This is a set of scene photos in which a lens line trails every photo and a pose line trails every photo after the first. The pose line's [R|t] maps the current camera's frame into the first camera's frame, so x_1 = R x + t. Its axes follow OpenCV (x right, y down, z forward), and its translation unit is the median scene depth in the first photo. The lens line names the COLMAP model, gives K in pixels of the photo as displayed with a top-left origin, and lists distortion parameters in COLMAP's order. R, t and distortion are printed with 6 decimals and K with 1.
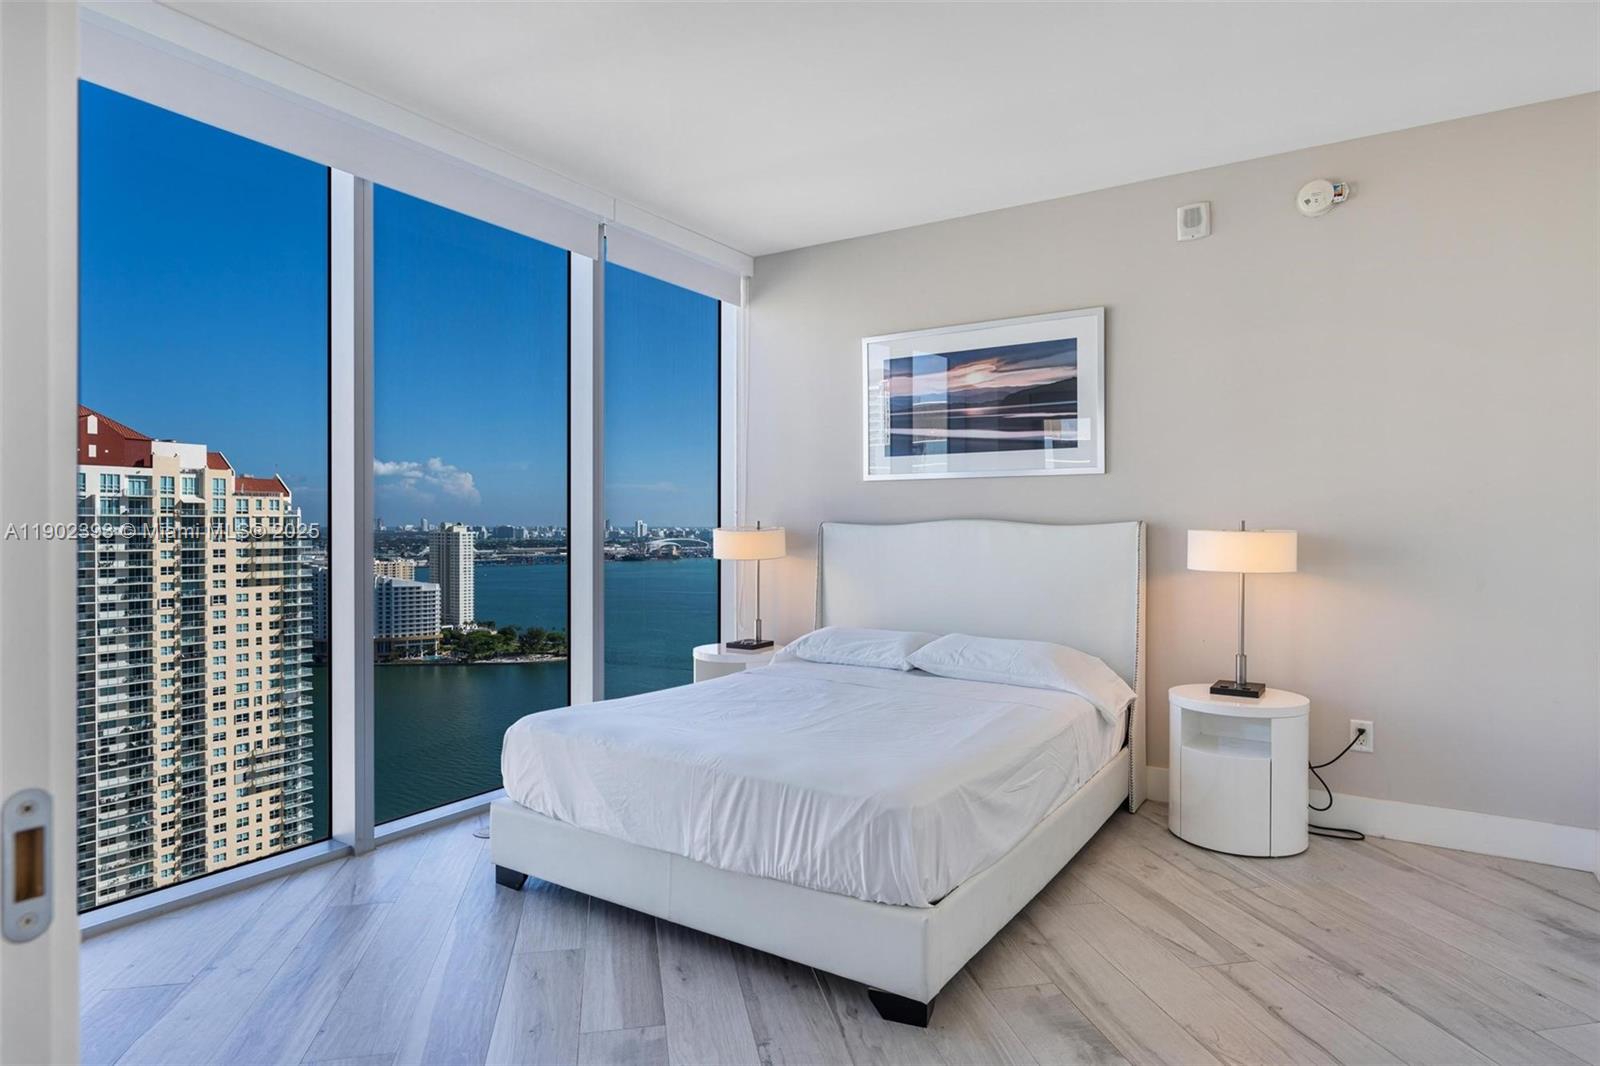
lens RADIAL K [[881.6, 0, 791.9], [0, 881.6, 539.5], [0, 0, 1]] dist [-0.000988, 0.000446]
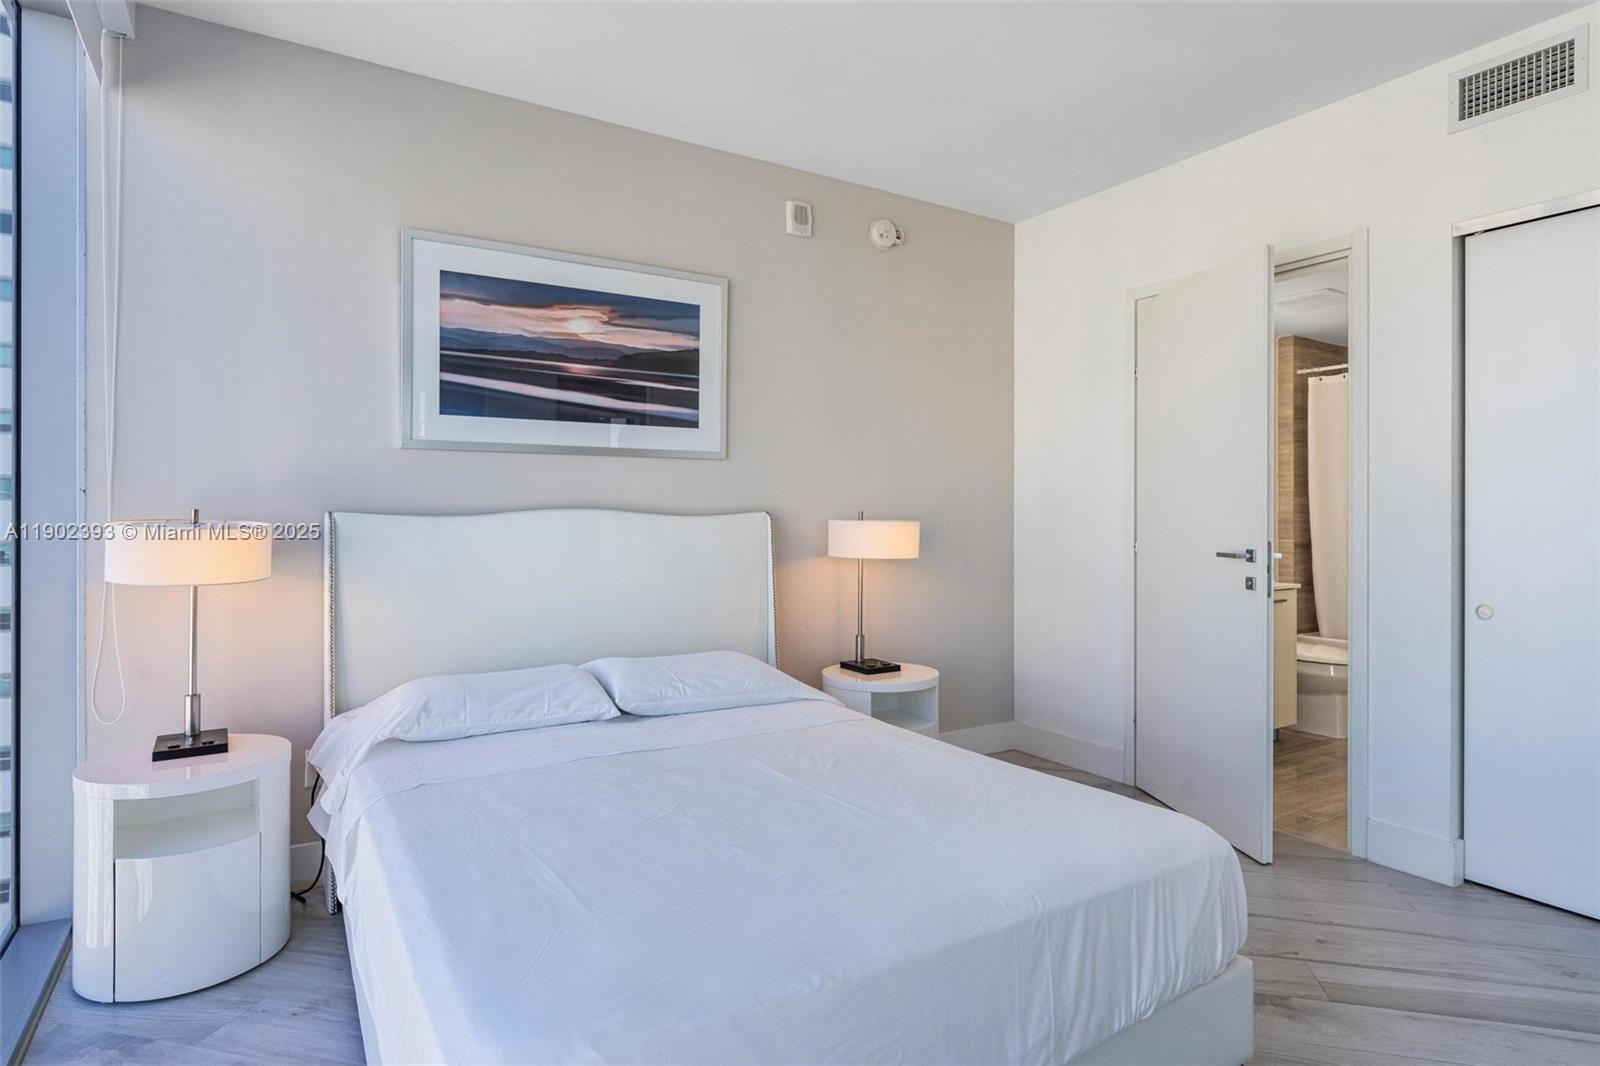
lens RADIAL K [[865.1, 0, 795.2], [0, 865.1, 525.8], [0, 0, 1]] dist [-0.002645, -0.002139]
pose [[0.421135, -0.011096, 0.906930, -0.437424], [0.013442, 0.999892, 0.005991, -0.010503], [-0.906898, 0.009668, 0.421239, 0.556958]]
